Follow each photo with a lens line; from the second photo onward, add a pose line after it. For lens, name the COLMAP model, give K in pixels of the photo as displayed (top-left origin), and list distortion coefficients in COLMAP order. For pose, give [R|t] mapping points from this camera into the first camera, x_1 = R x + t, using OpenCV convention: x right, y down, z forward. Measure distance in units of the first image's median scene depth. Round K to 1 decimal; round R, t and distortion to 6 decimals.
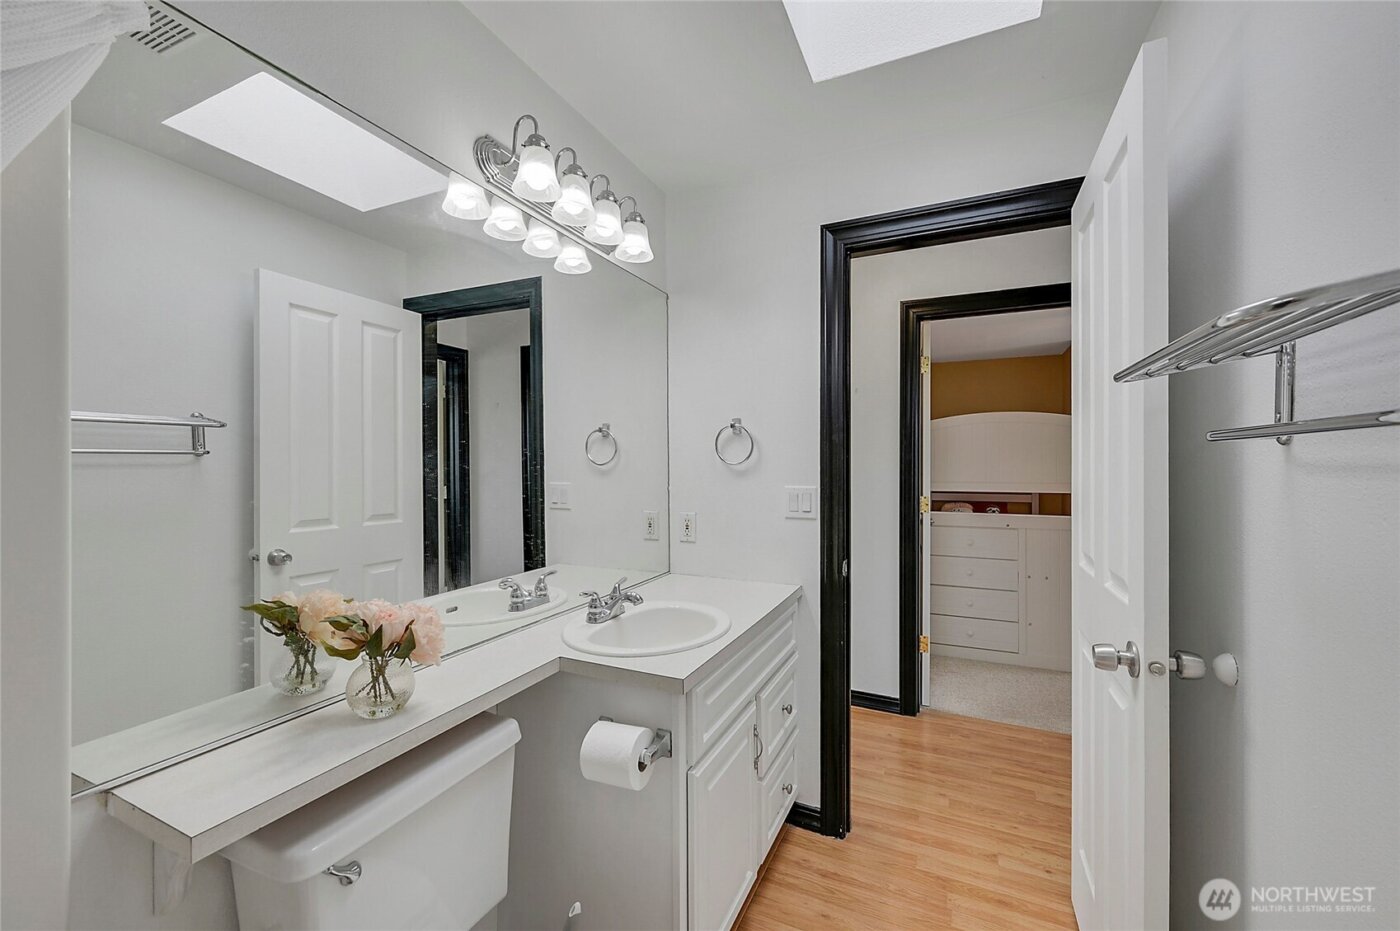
lens RADIAL K [[555.0, 0, 703.7], [0, 555.0, 459.6], [0, 0, 1]] dist [-0.011325, -0.000003]
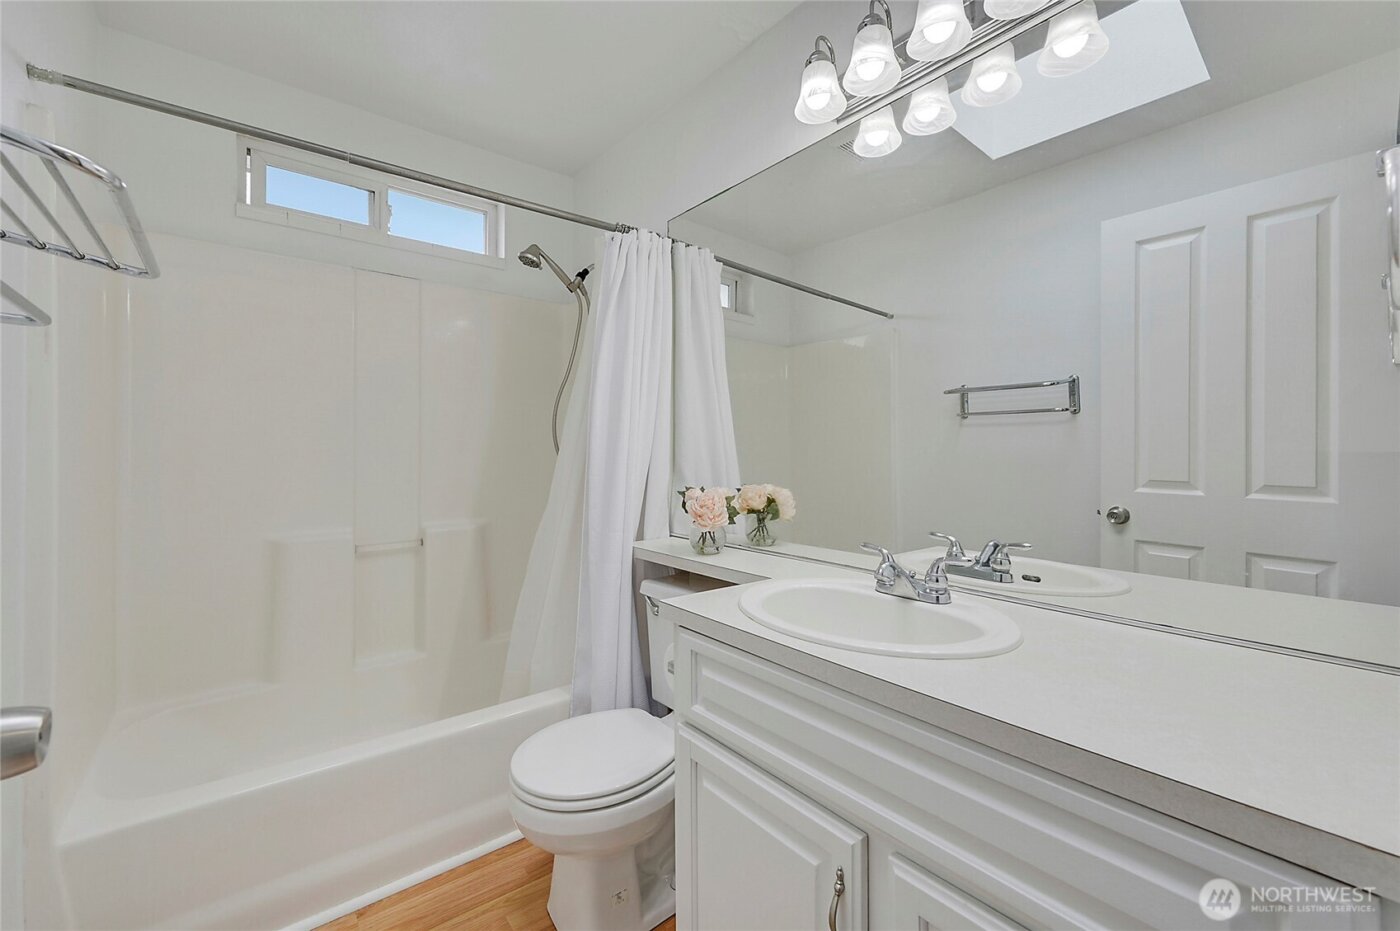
lens RADIAL K [[571.8, 0, 708.0], [0, 571.8, 469.5], [0, 0, 1]] dist [-0.000293, -0.000042]
pose [[-0.437737, 0.025695, -0.898736, 0.419660], [0.001103, 0.999606, 0.028042, 0.067164], [0.899102, 0.011284, -0.437593, 0.771636]]
